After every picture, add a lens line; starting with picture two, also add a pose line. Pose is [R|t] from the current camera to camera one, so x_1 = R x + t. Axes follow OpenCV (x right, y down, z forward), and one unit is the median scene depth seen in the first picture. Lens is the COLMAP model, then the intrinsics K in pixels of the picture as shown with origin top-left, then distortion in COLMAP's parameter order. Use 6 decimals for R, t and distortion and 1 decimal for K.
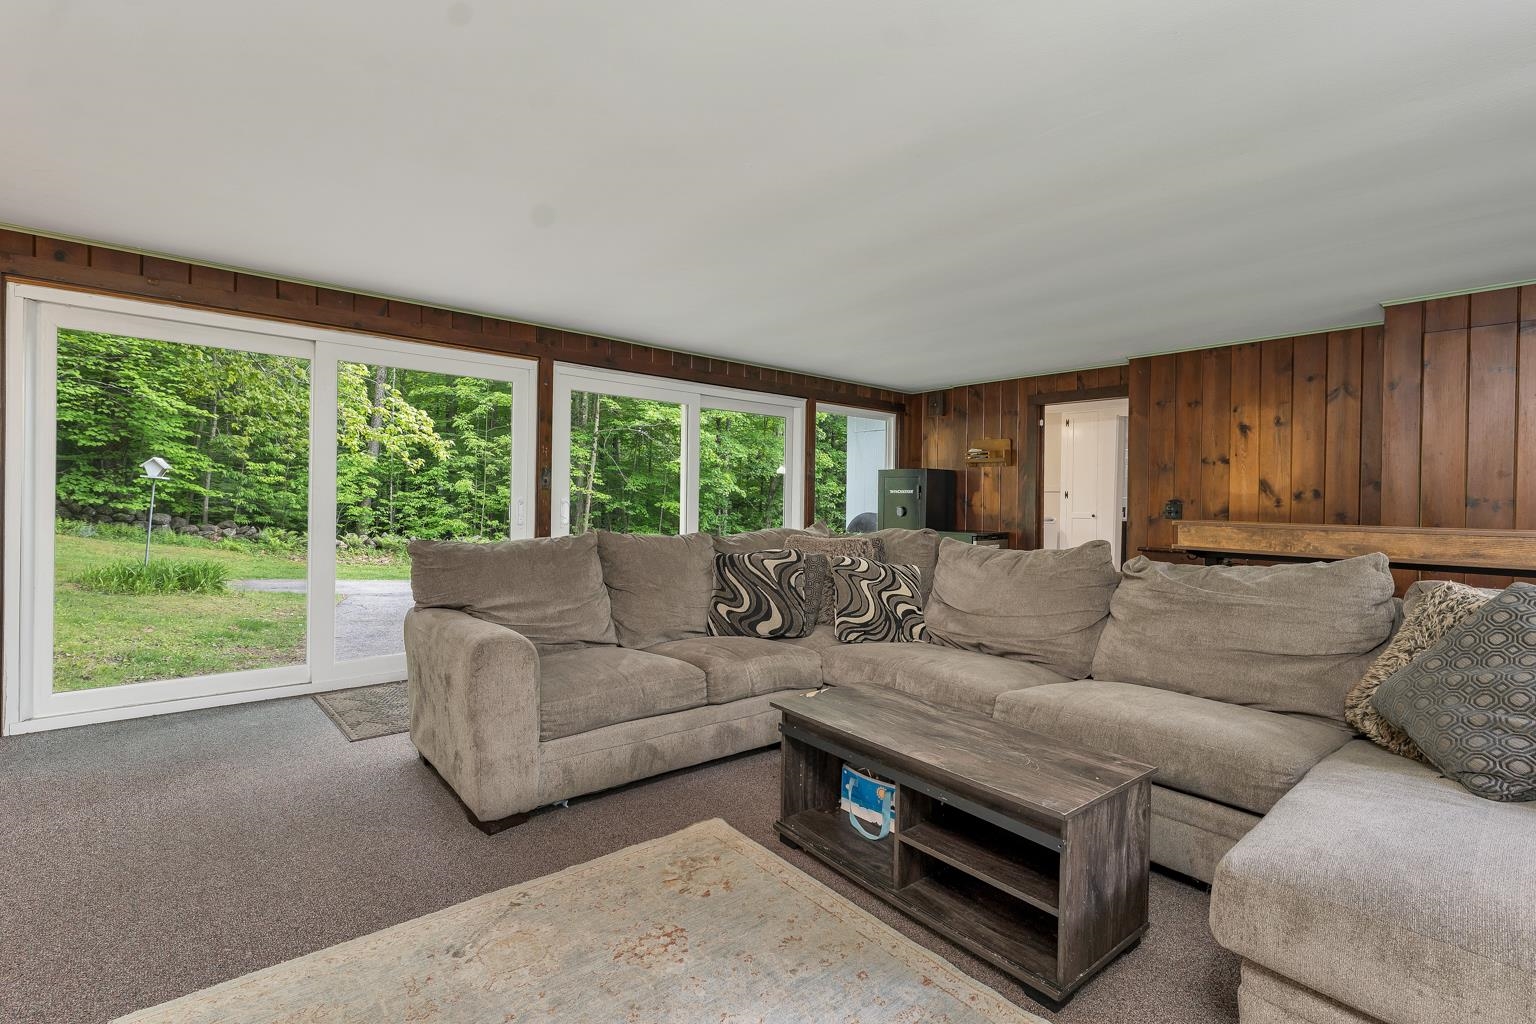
lens RADIAL K [[694.2, 0, 757.5], [0, 694.2, 504.0], [0, 0, 1]] dist [0.001068, 0.000176]
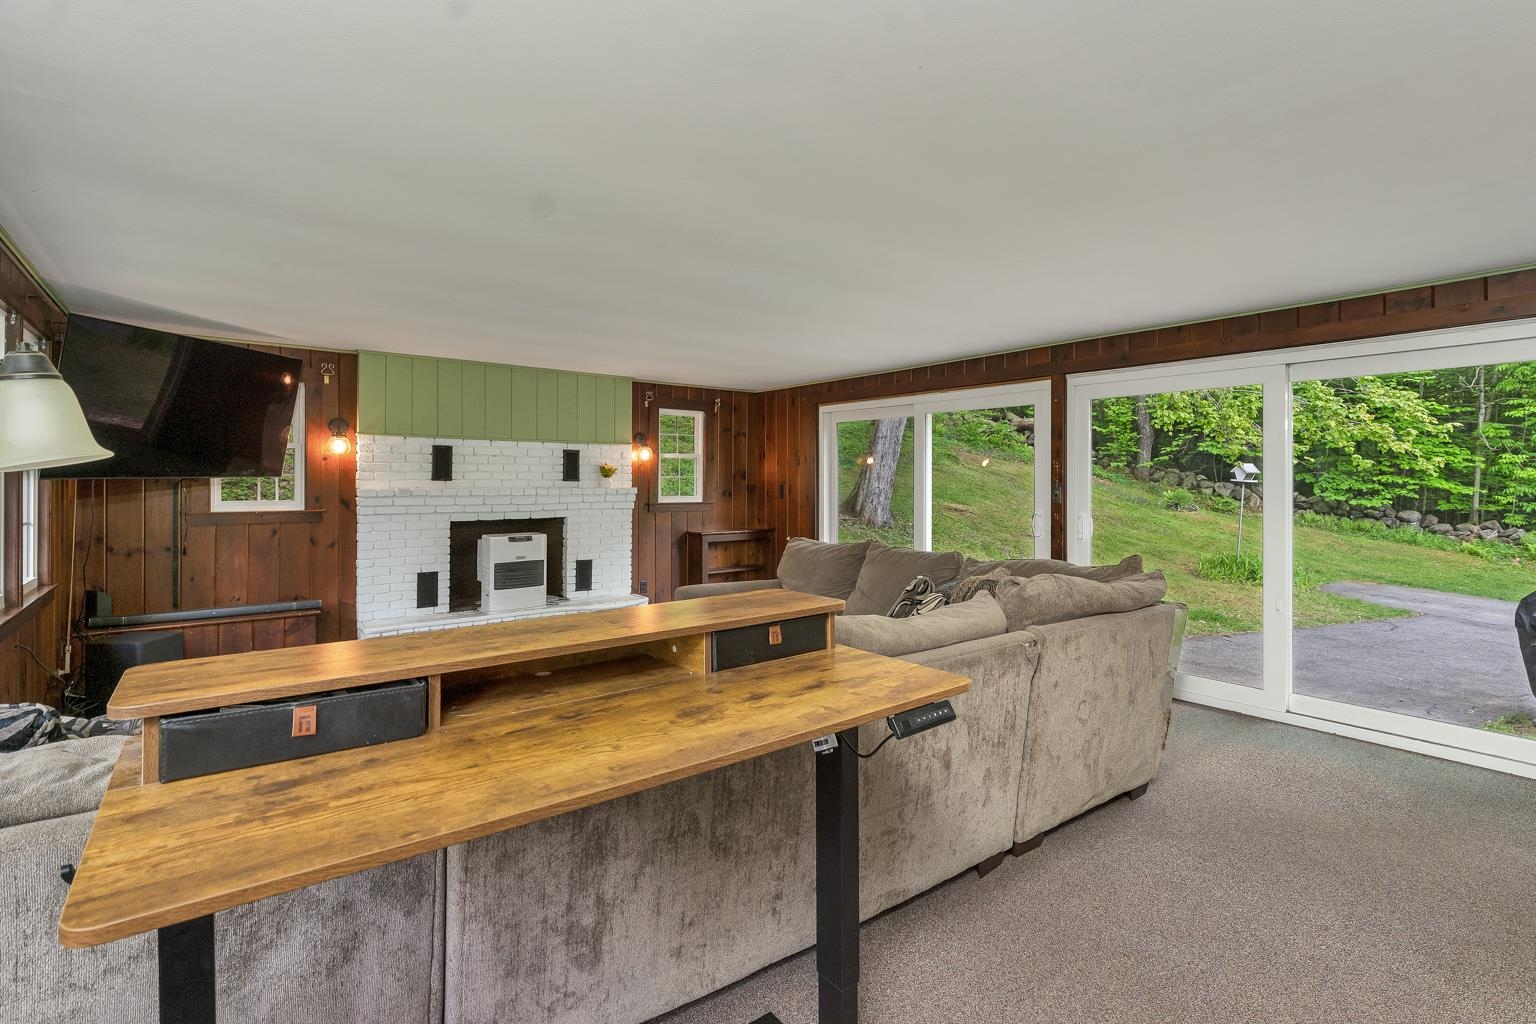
lens RADIAL K [[694.2, 0, 757.5], [0, 694.2, 504.0], [0, 0, 1]] dist [0.001068, 0.000176]
pose [[-0.024334, 0.015182, -0.999589, 0.151286], [-0.005208, 0.999869, 0.015313, -0.006374], [0.999690, 0.005579, -0.024252, 0.118389]]
